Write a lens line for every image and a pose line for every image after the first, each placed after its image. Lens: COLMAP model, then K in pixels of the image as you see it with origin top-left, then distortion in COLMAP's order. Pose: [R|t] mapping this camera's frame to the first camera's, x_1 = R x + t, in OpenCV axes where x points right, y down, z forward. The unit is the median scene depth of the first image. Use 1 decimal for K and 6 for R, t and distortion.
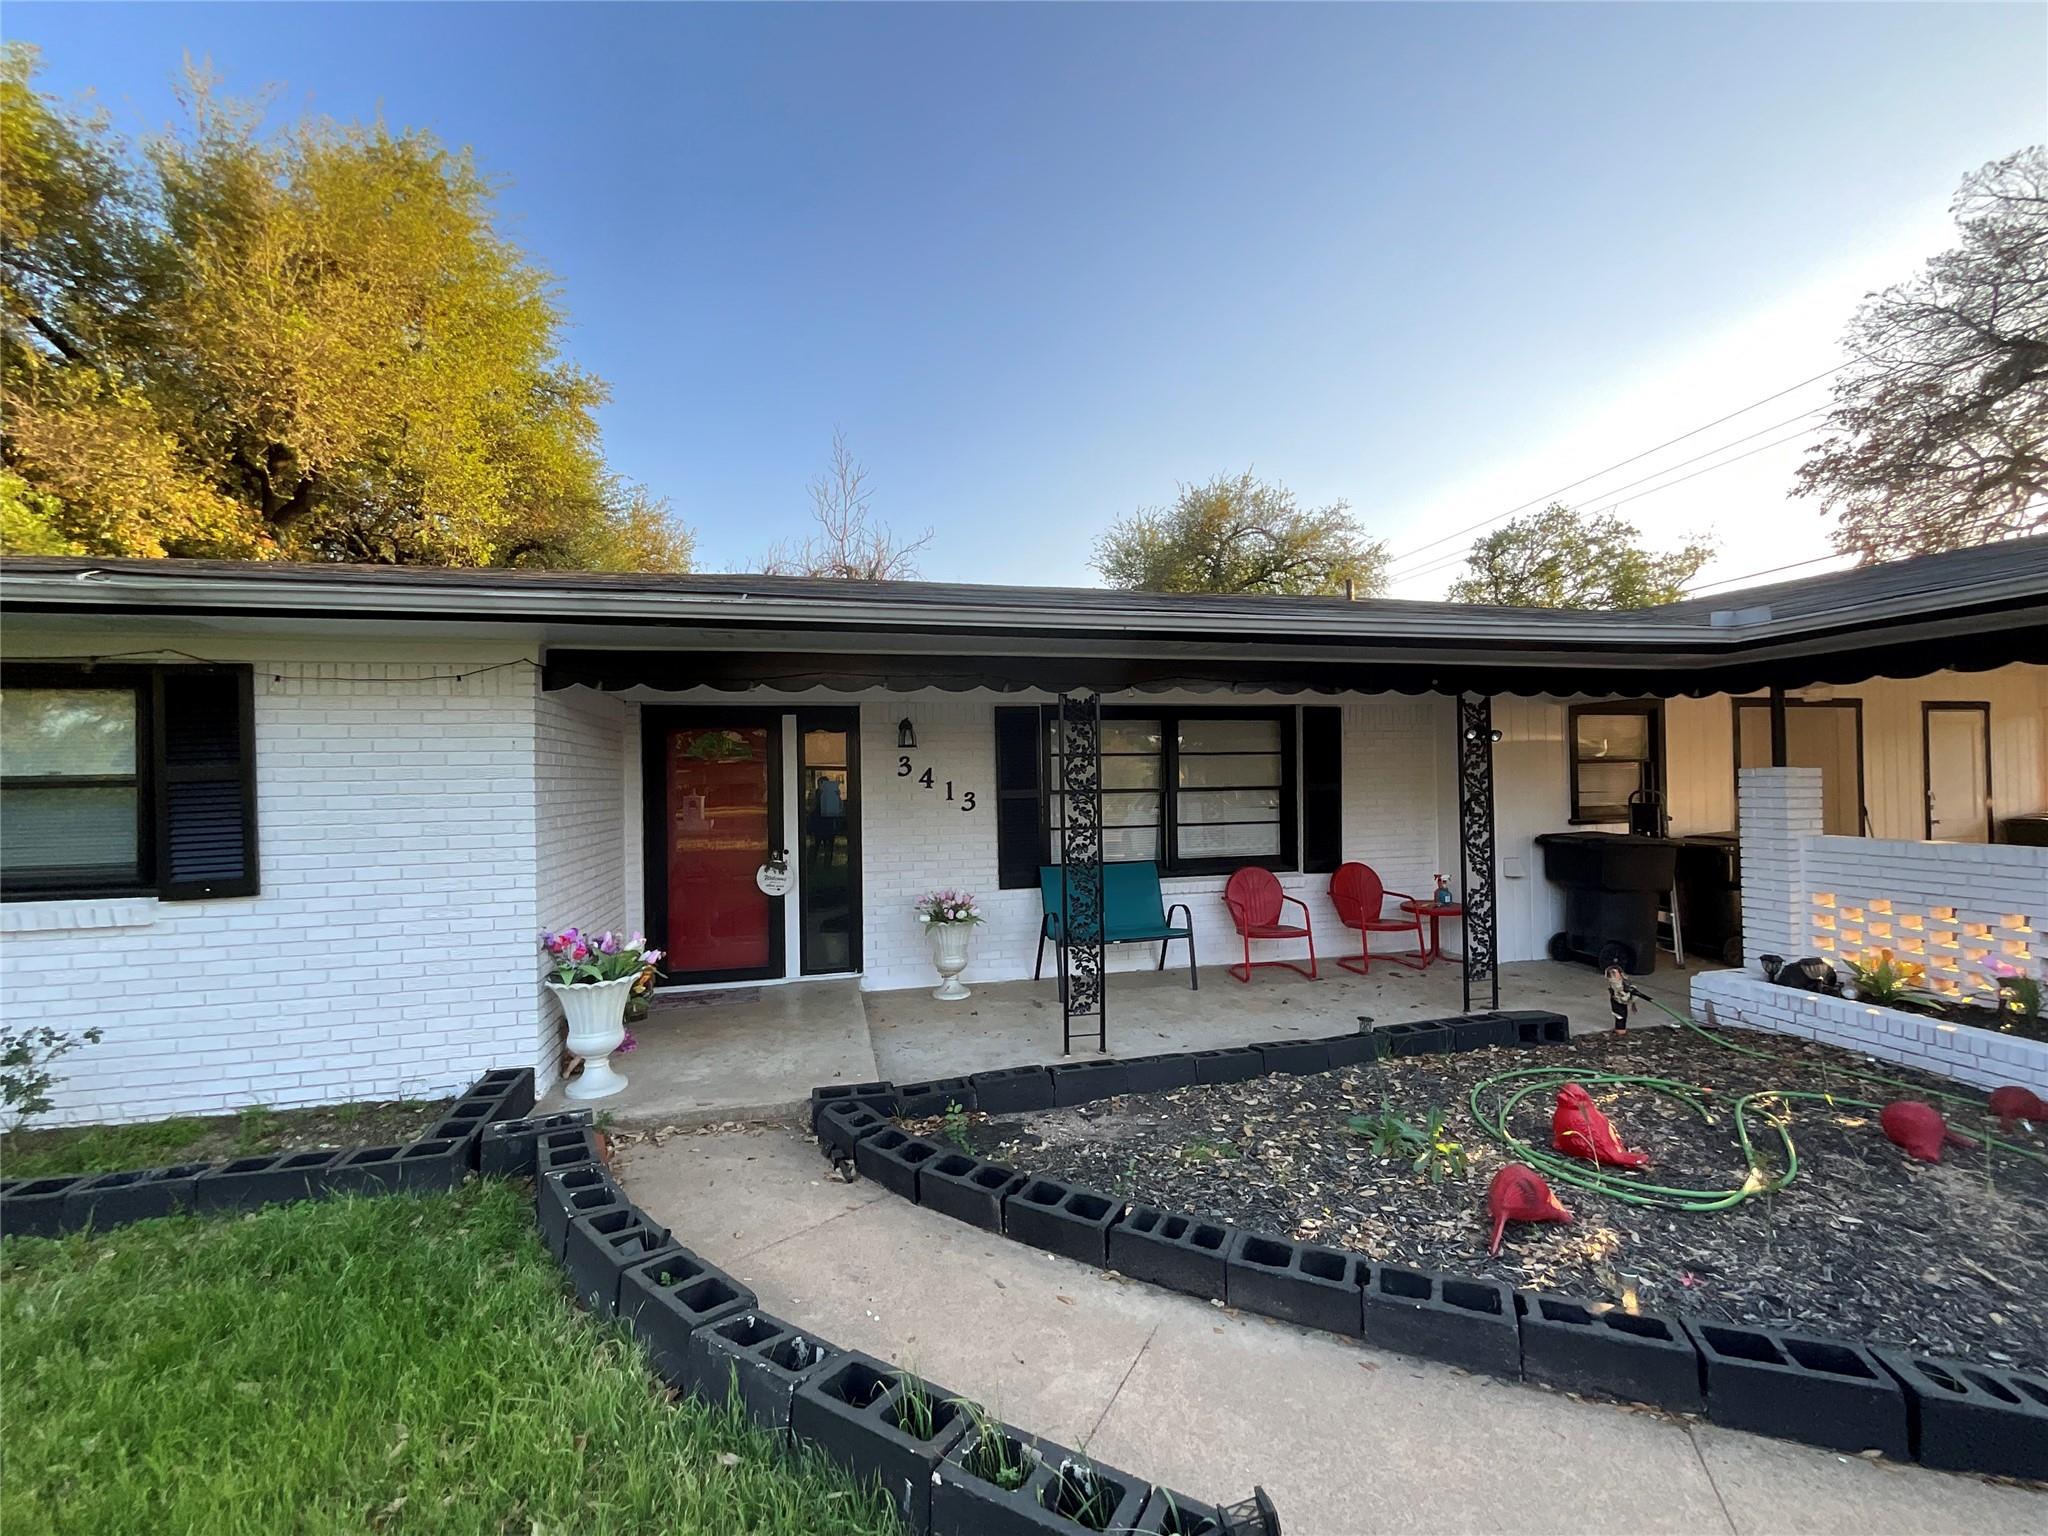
lens RADIAL K [[838.0, 0, 1018.2], [0, 838.0, 766.8], [0, 0, 1]] dist [0.011696, -0.004350]
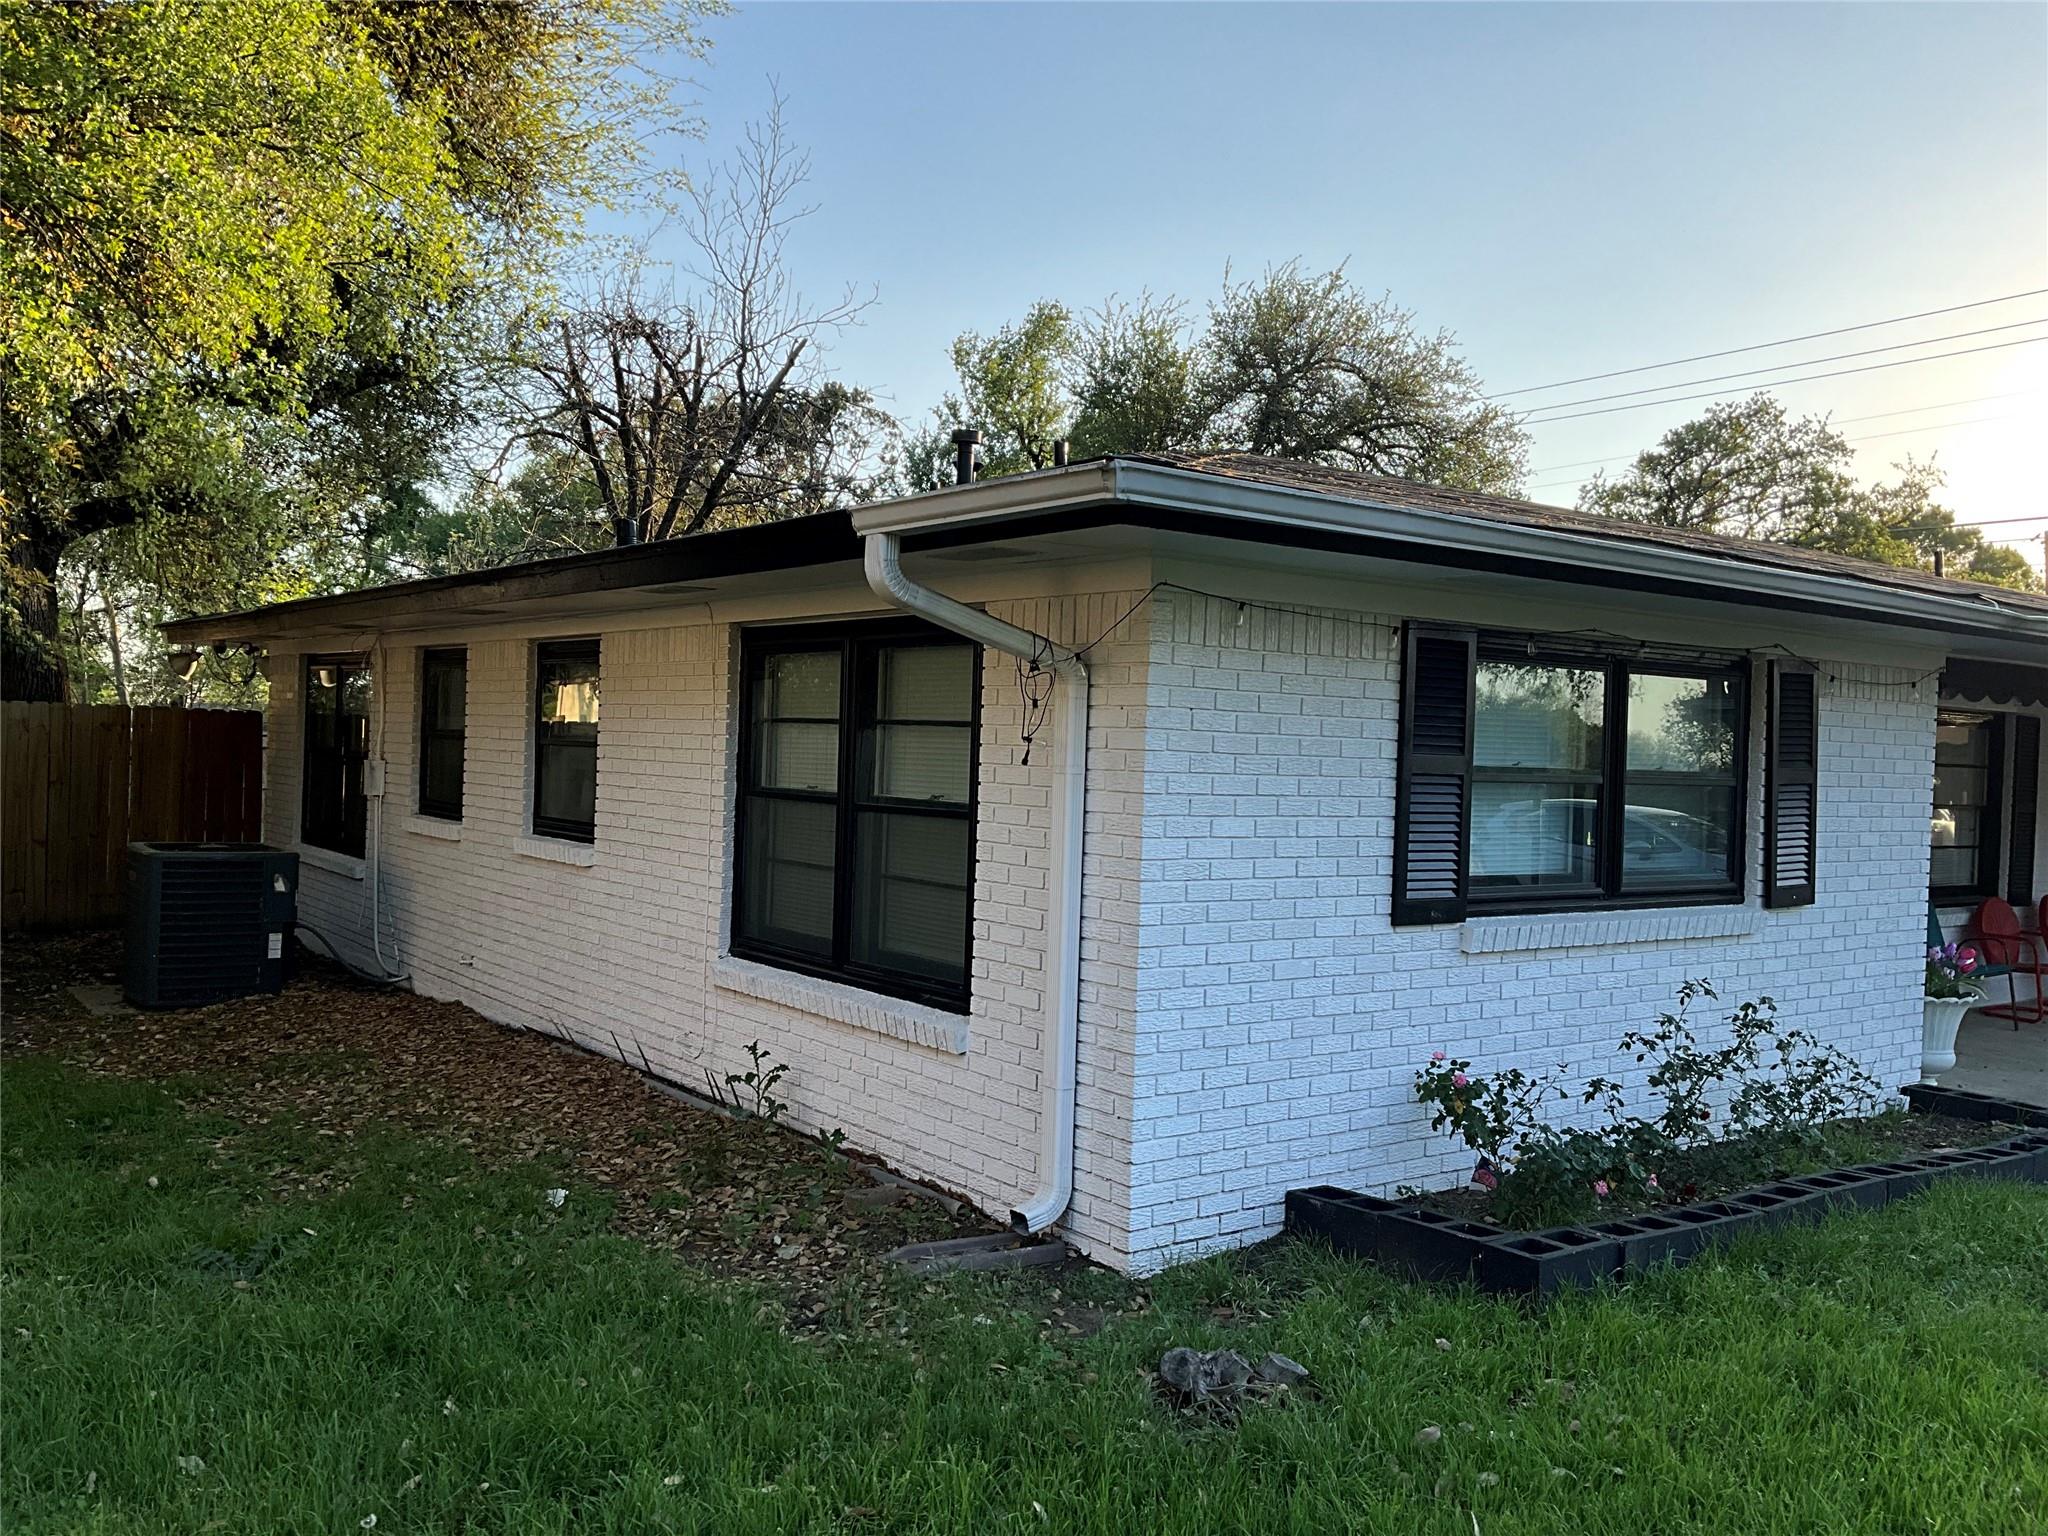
lens RADIAL K [[1642.4, 0, 1020.5], [0, 1642.4, 771.8], [0, 0, 1]] dist [0.003339, 0.001746]
pose [[0.928365, 0.044076, 0.369047, -0.445842], [-0.058900, 0.997843, 0.028993, 0.000089], [-0.366973, -0.048653, 0.928959, -0.074249]]
